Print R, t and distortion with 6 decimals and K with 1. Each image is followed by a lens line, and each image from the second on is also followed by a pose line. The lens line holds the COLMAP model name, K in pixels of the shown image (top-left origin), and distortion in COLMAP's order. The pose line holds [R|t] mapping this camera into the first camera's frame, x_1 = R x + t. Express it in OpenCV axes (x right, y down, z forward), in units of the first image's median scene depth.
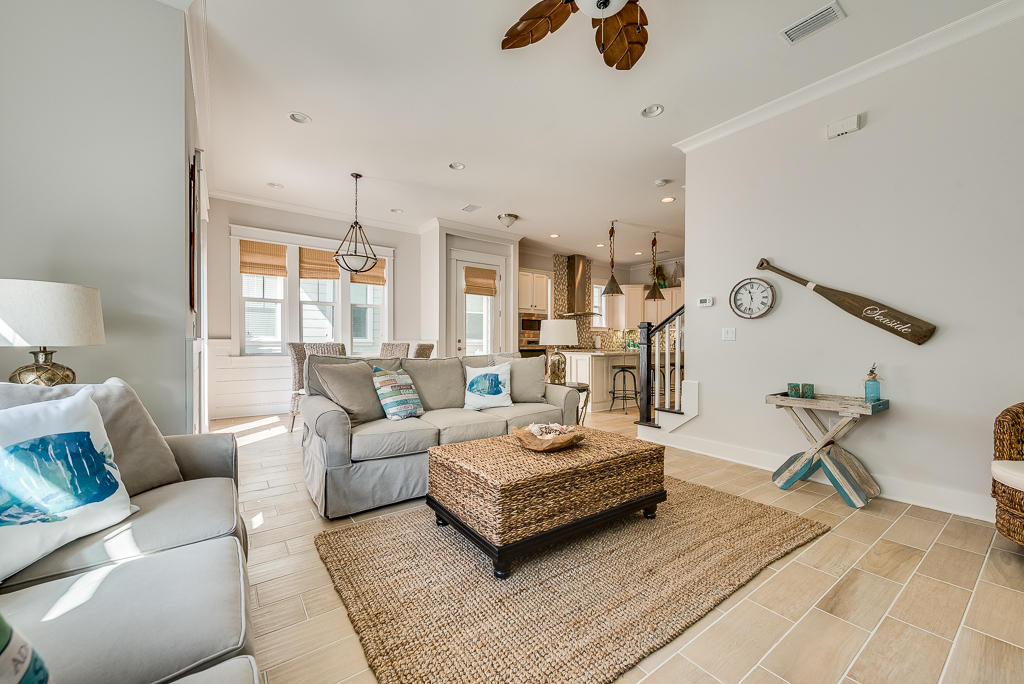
lens RADIAL K [[399.7, 0, 511.0], [0, 399.7, 342.6], [0, 0, 1]] dist [0.004165, -0.000121]
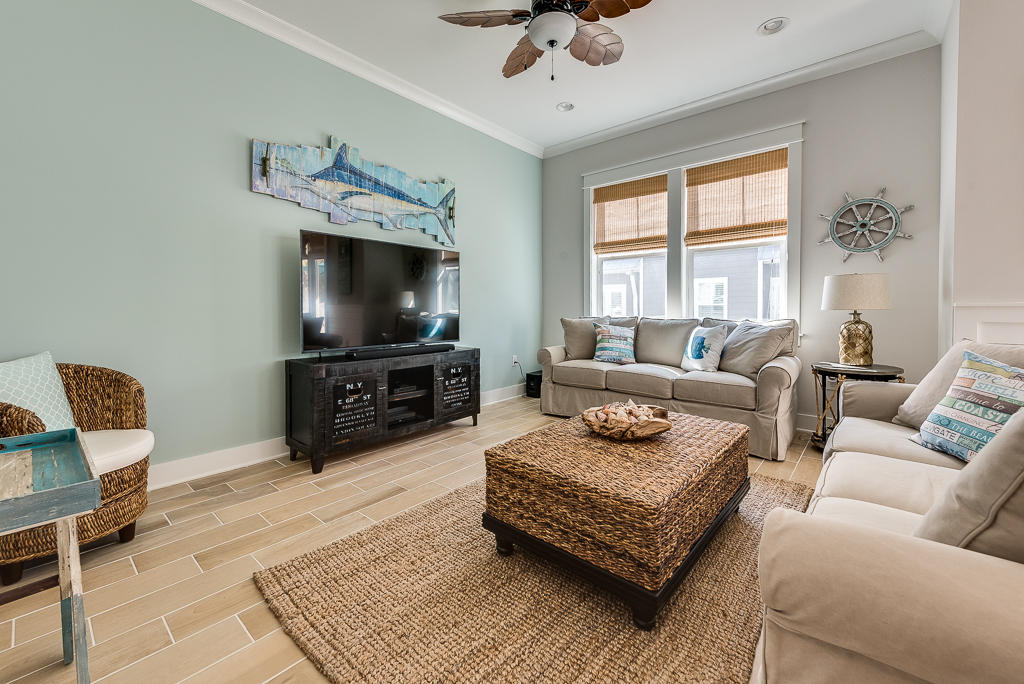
lens RADIAL K [[415.6, 0, 502.6], [0, 415.6, 320.4], [0, 0, 1]] dist [0.000485, -0.000007]
pose [[-0.973837, 0.006611, -0.227154, 0.366072], [0.000650, 0.999654, 0.026304, 0.002975], [0.227249, 0.025468, -0.973504, 1.210325]]
